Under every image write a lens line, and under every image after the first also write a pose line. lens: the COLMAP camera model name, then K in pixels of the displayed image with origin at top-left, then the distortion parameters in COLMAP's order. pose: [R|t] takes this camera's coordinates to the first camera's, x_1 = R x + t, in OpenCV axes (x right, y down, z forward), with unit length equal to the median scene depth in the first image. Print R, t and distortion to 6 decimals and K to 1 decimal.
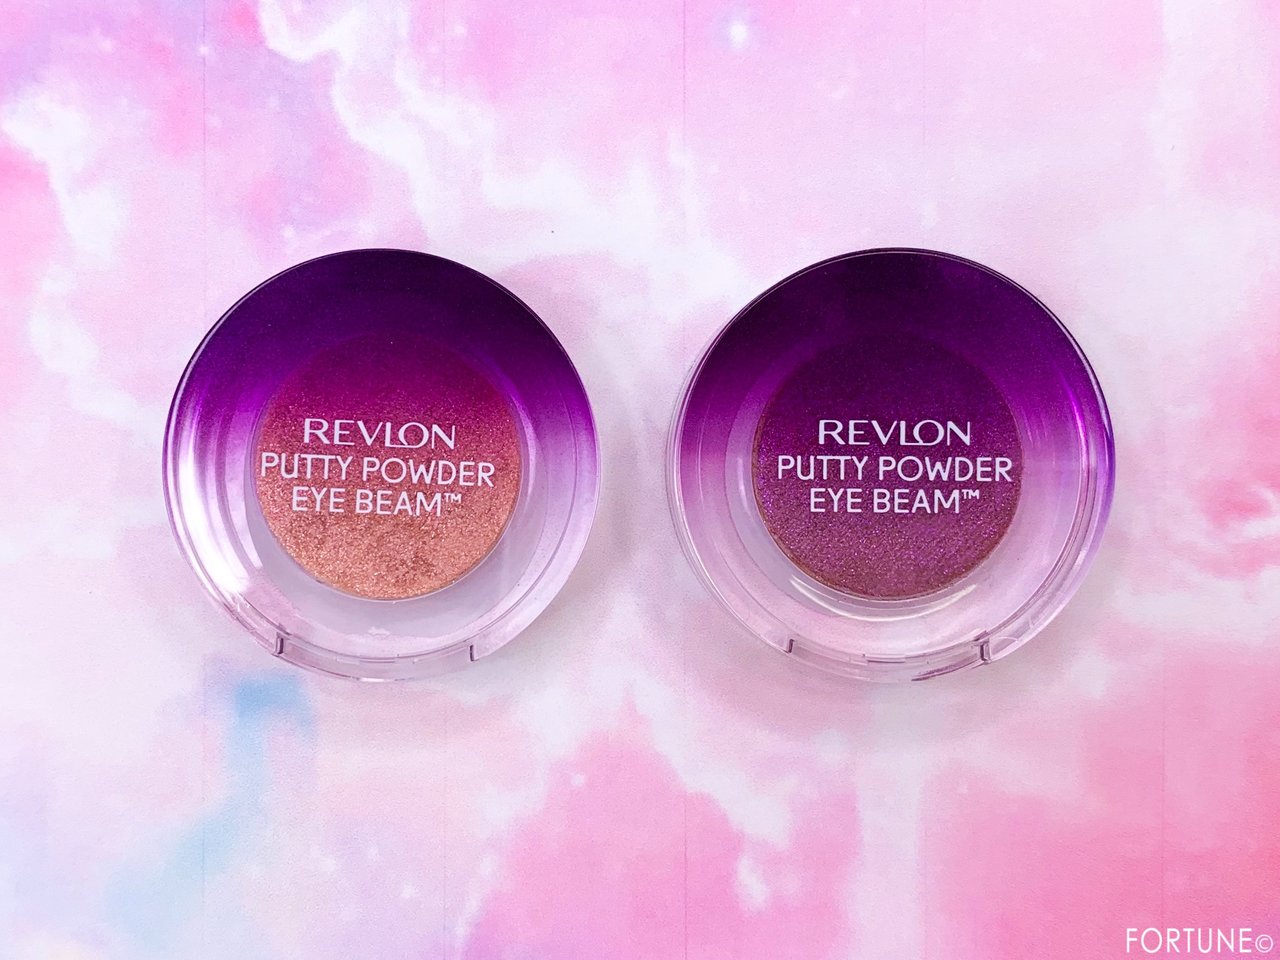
lens RADIAL K [[1086.6, 0, 633.3], [0, 1086.6, 466.8], [0, 0, 1]] dist [-0.050981, 0.036207]
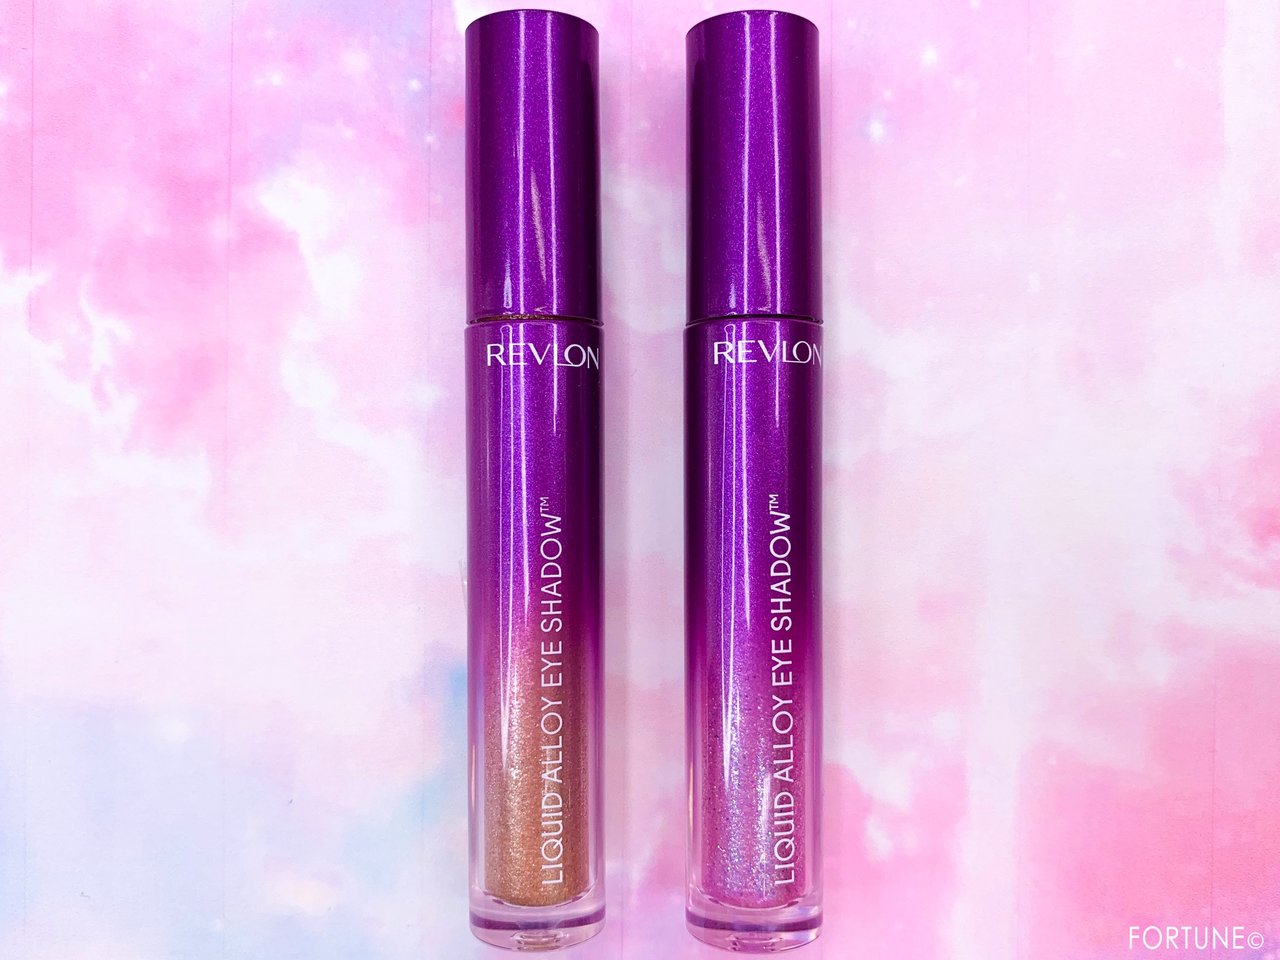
lens RADIAL K [[1086.6, 0, 639.2], [0, 1086.6, 485.0], [0, 0, 1]] dist [-0.050981, 0.036207]
pose [[0.988975, 0.011500, -0.147634, 0.019504], [-0.012470, 0.999906, -0.005650, 0.002068], [0.147555, 0.007428, 0.989026, -0.231800]]
